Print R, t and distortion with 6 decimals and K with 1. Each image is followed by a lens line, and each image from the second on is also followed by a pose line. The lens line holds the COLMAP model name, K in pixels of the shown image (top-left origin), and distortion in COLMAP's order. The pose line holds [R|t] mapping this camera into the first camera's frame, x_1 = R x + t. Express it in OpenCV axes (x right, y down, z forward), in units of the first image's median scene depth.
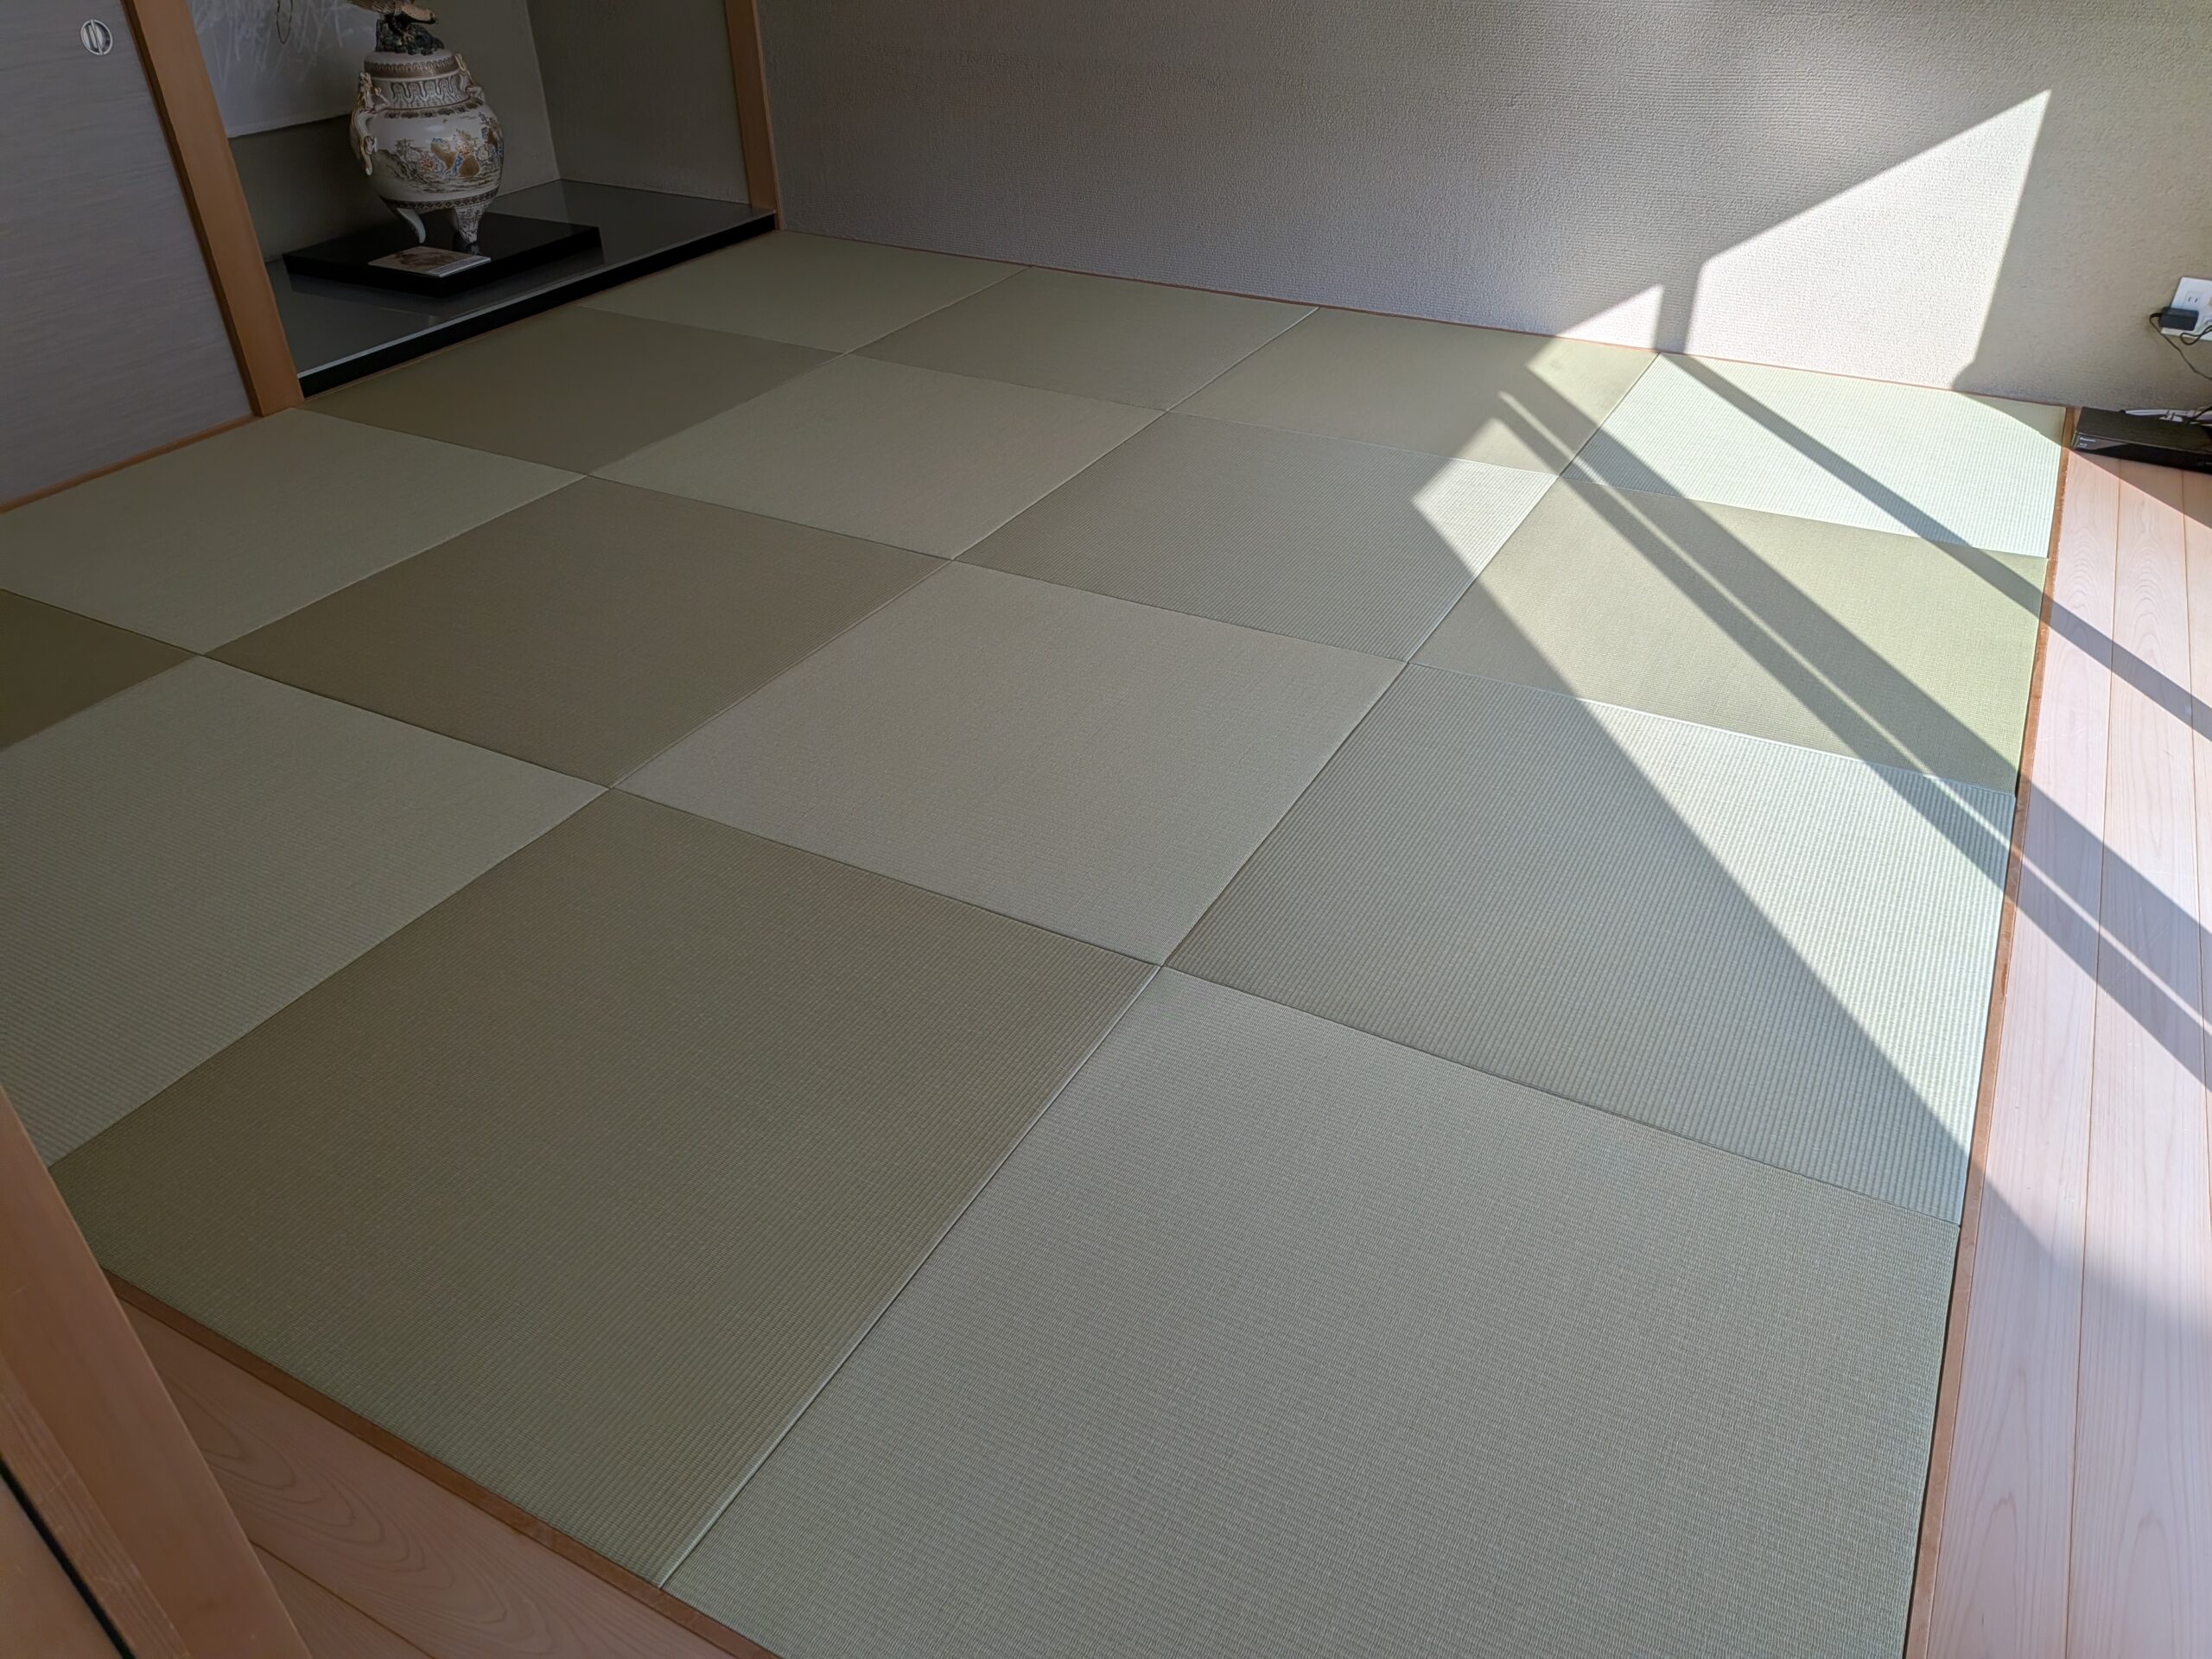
lens RADIAL K [[1612.7, 0, 1106.0], [0, 1612.7, 829.5], [0, 0, 1]] dist [0.062830, -0.101387]
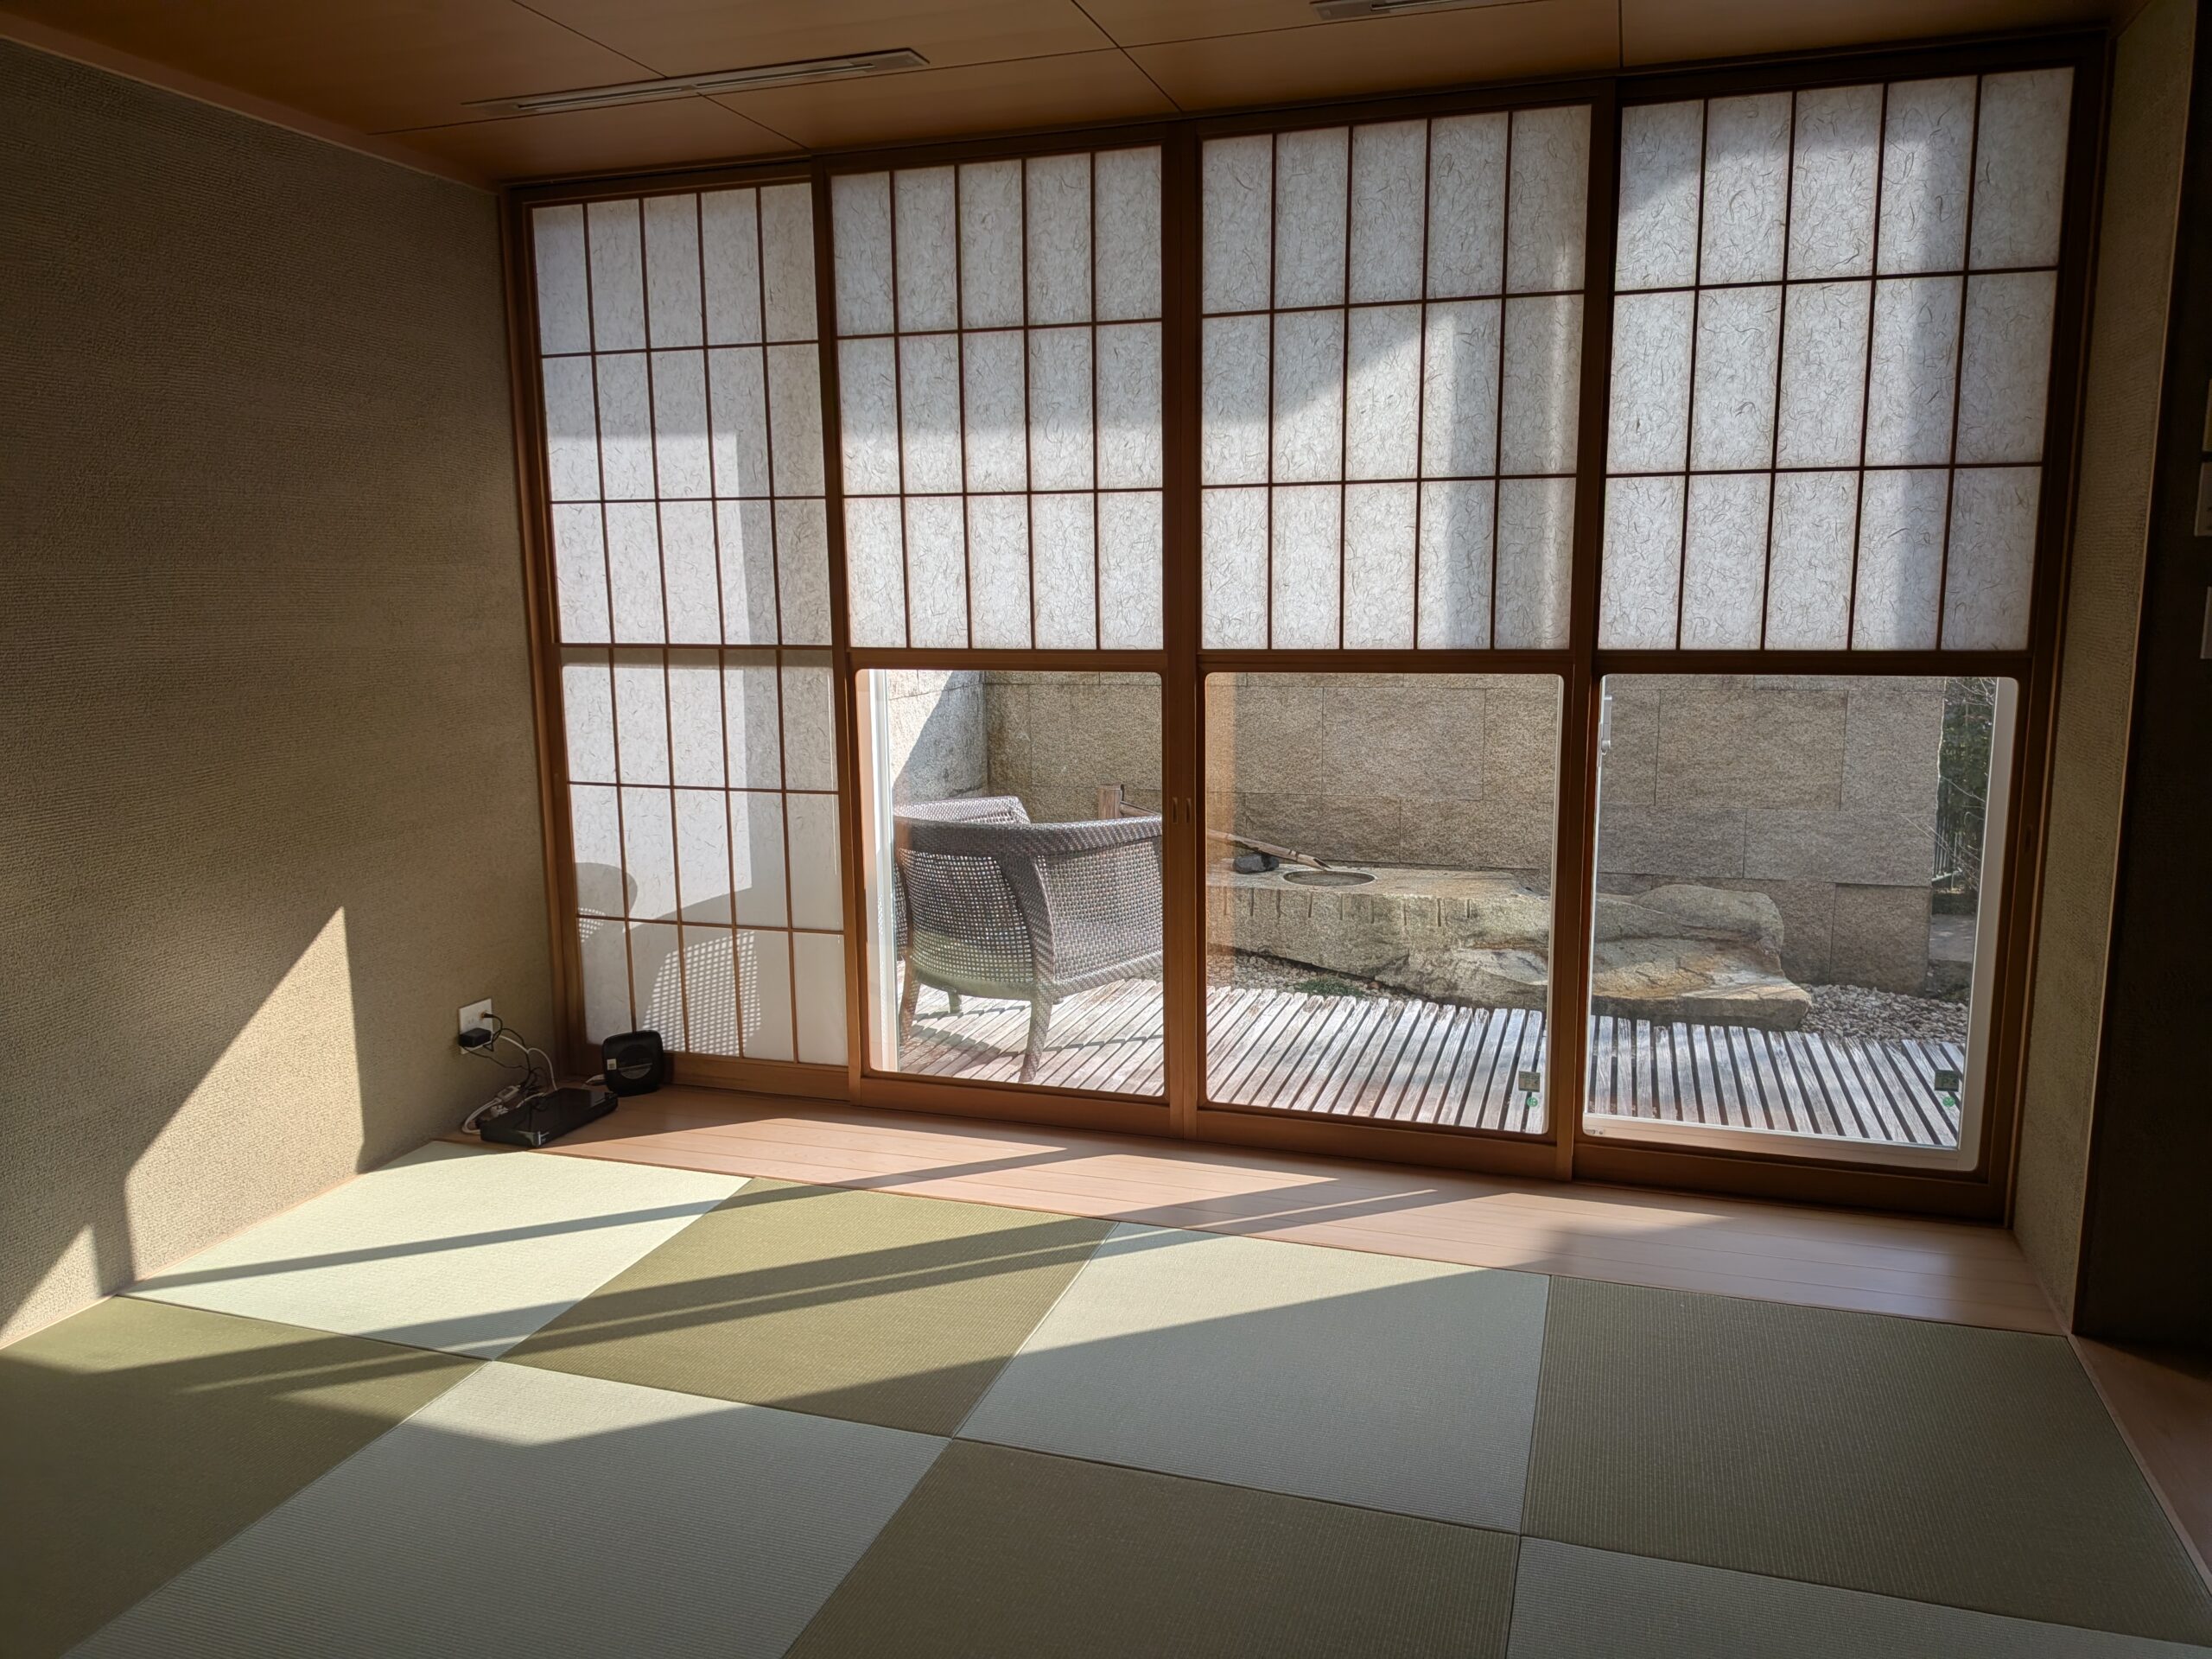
lens RADIAL K [[1612.7, 0, 1106.0], [0, 1612.7, 829.5], [0, 0, 1]] dist [0.062830, -0.101387]
pose [[-0.175444, -0.149810, 0.973024, -0.582388], [0.558433, 0.798824, 0.223680, -0.447507], [-0.810785, 0.582612, -0.056490, 0.593782]]
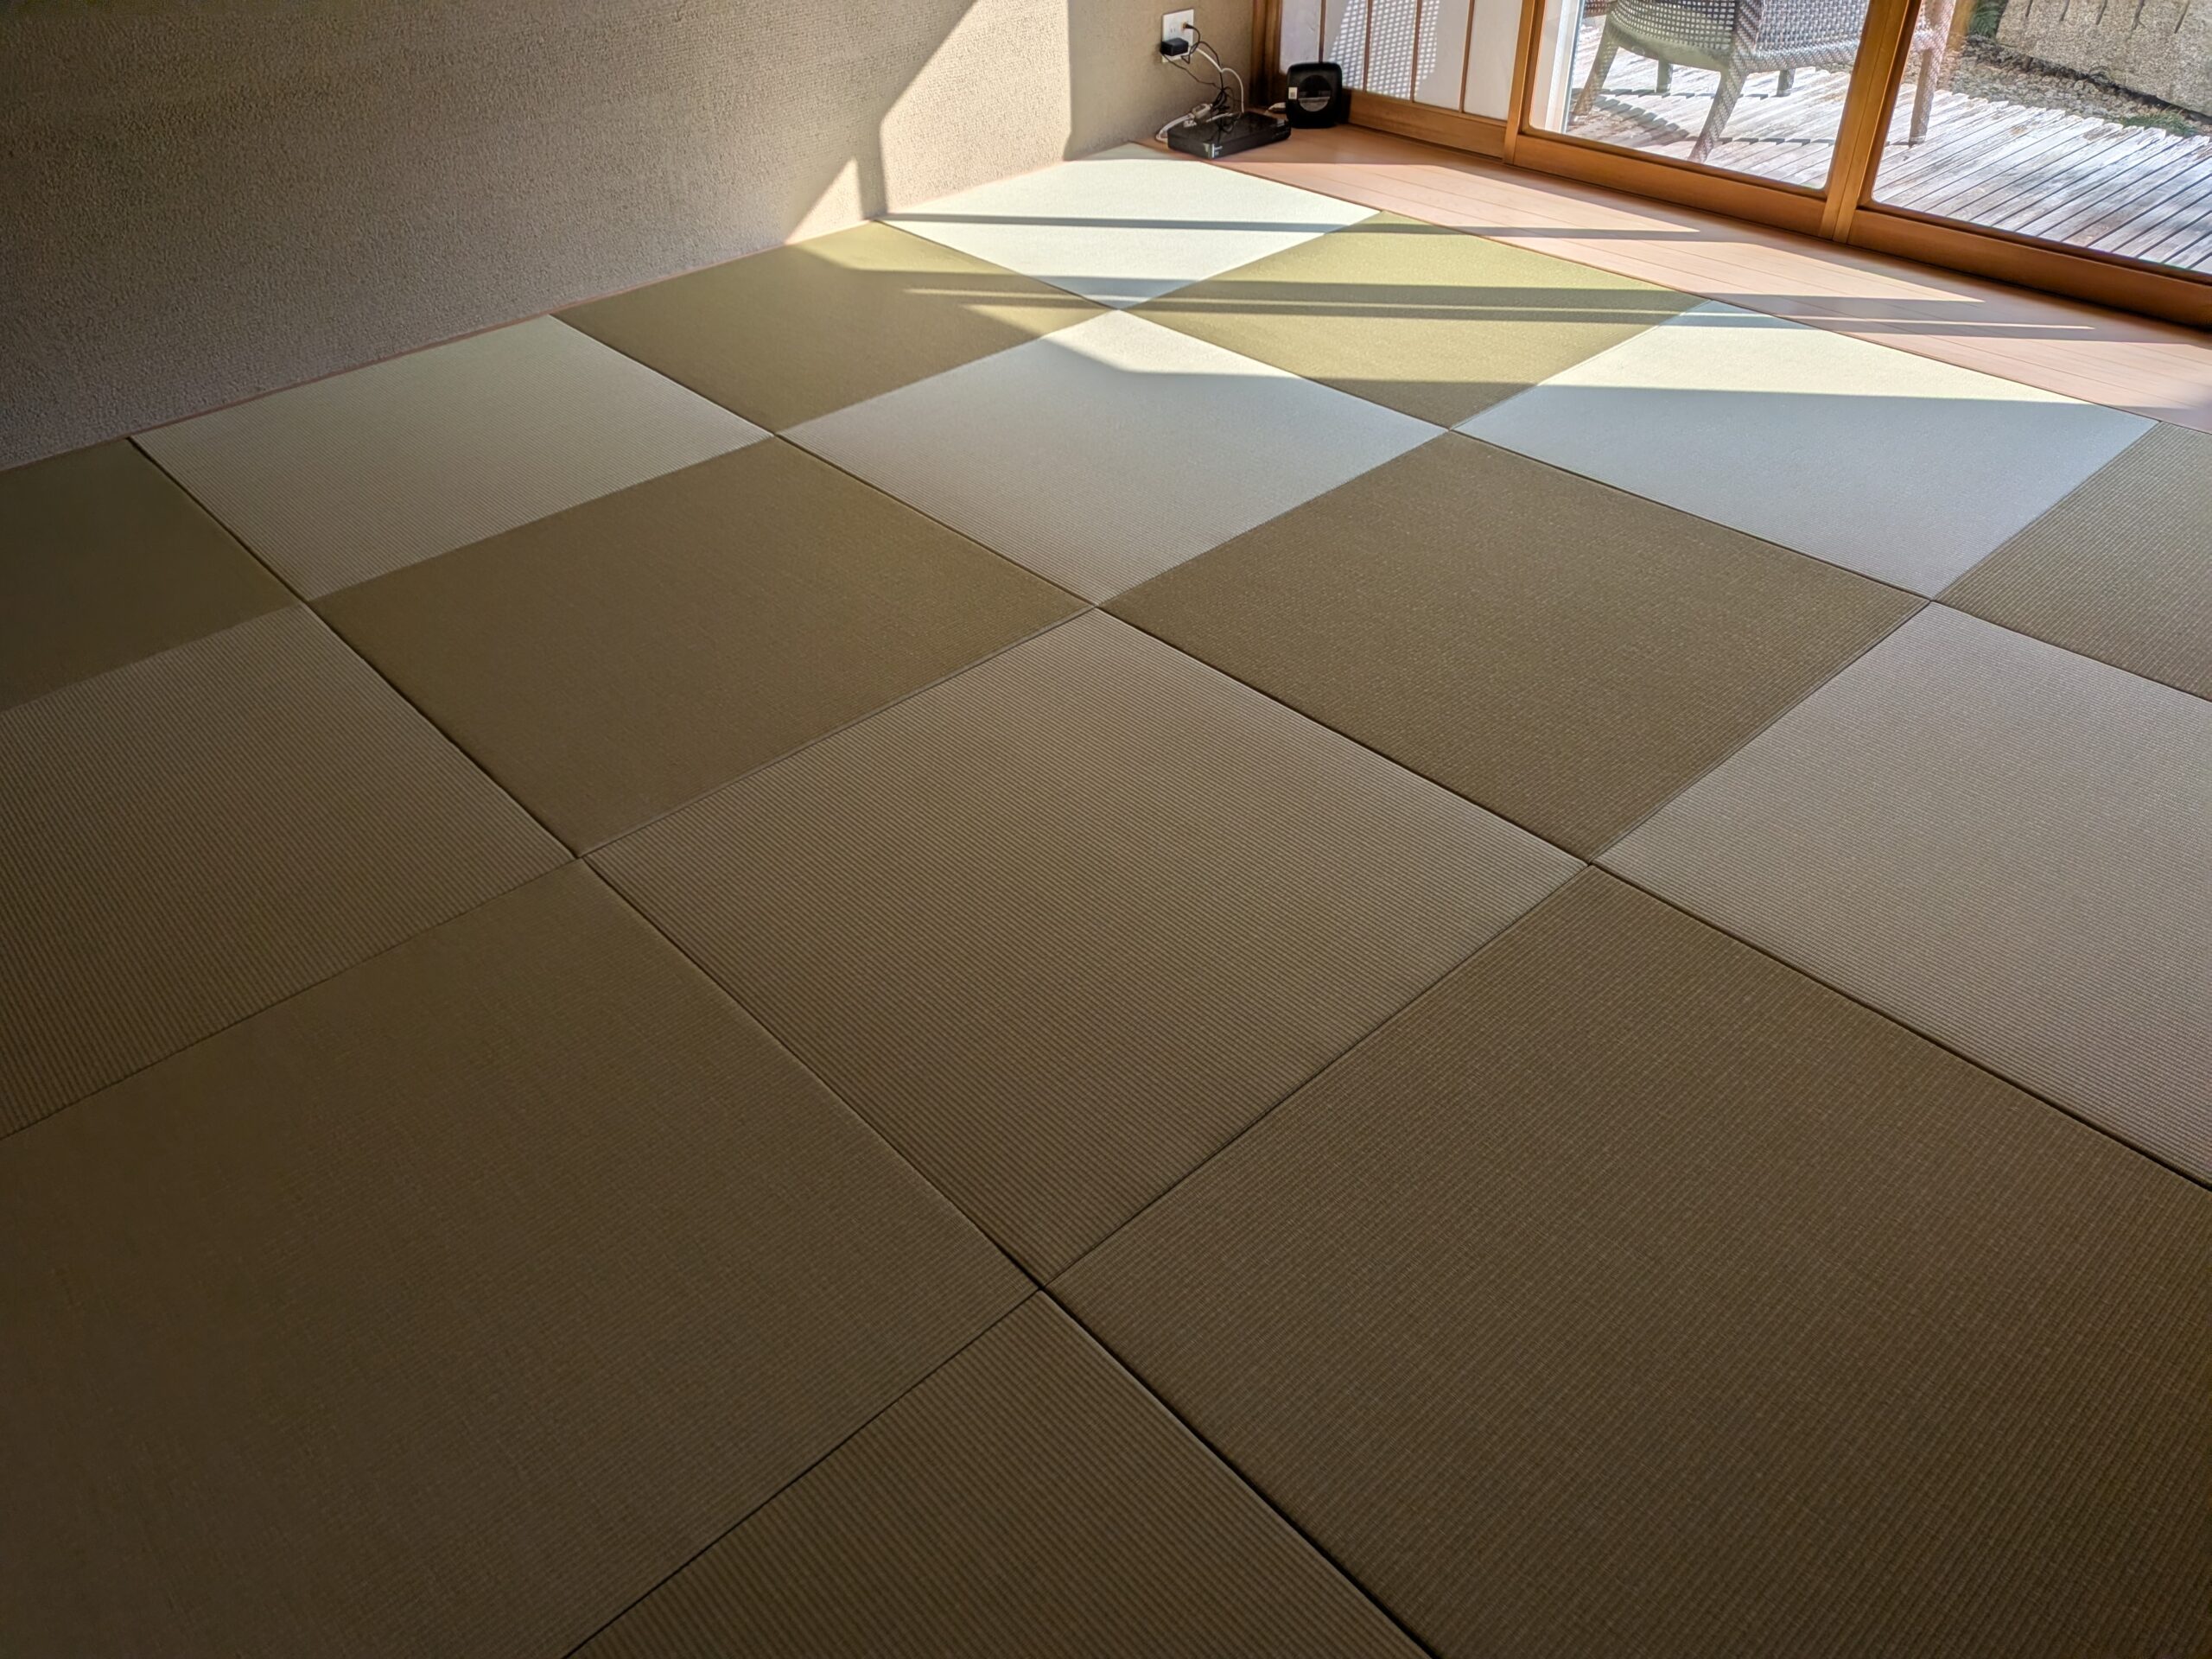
lens RADIAL K [[1603.4, 0, 1106.0], [0, 1603.4, 829.5], [0, 0, 1]] dist [0.041214, -0.030664]
pose [[0.317595, -0.583428, 0.747492, -0.702674], [0.543867, 0.757831, 0.360419, -0.336406], [-0.776751, 0.292069, 0.557990, 0.497336]]
